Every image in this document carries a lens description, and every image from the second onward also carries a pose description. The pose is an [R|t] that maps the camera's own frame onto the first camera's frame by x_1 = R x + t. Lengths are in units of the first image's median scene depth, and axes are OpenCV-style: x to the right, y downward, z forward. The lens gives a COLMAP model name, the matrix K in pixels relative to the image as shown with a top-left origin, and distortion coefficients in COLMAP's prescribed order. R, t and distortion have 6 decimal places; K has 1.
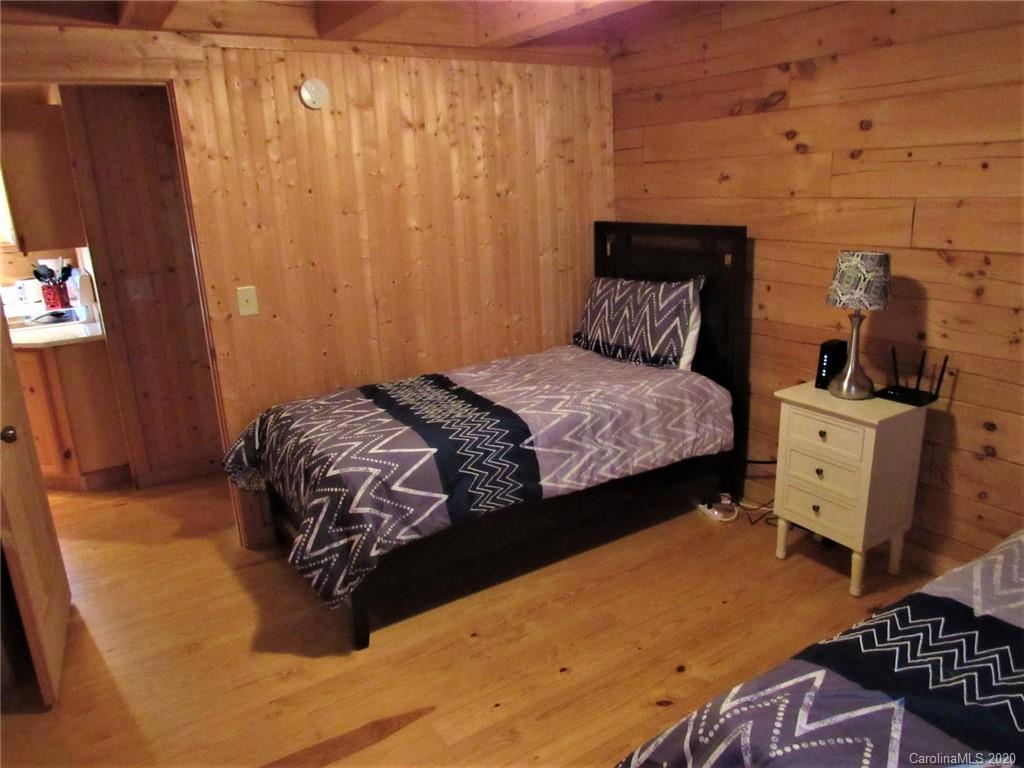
lens RADIAL K [[684.5, 0, 513.3], [0, 684.5, 413.4], [0, 0, 1]] dist [-0.060531, 0.001846]
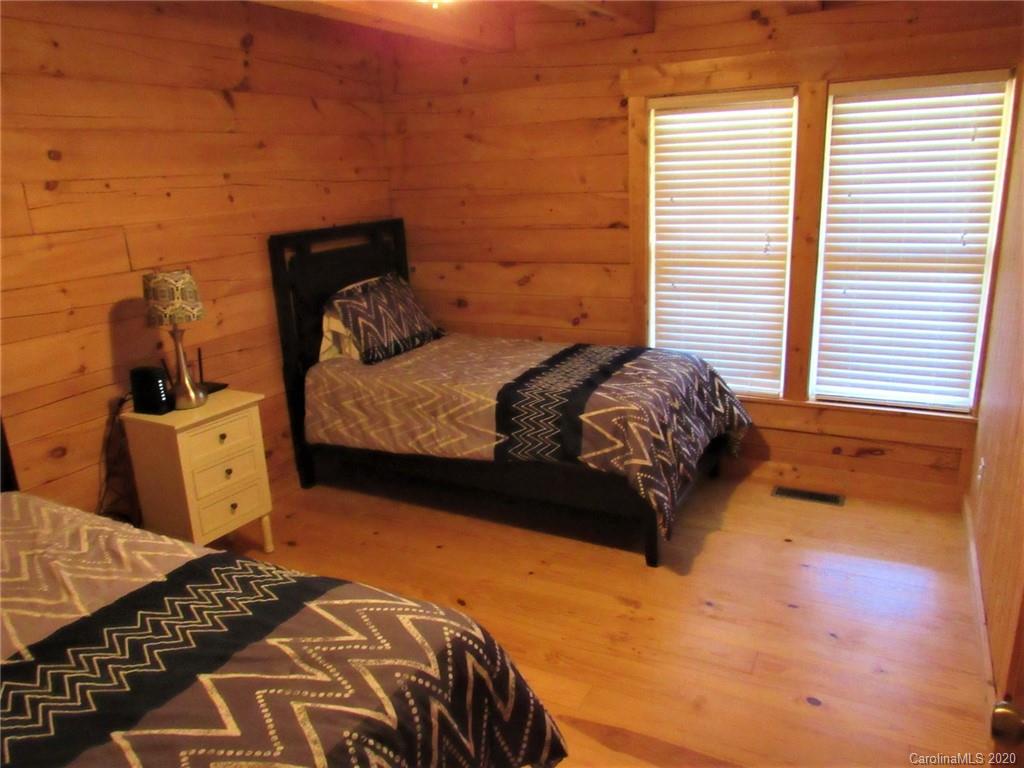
lens RADIAL K [[736.8, 0, 512.0], [0, 736.8, 384.0], [0, 0, 1]] dist [-0.038697, 0.014099]
pose [[-0.477644, -0.185573, 0.858731, -0.747303], [0.330911, 0.867452, 0.371517, -0.323333], [-0.813852, 0.461616, -0.352925, 1.000690]]
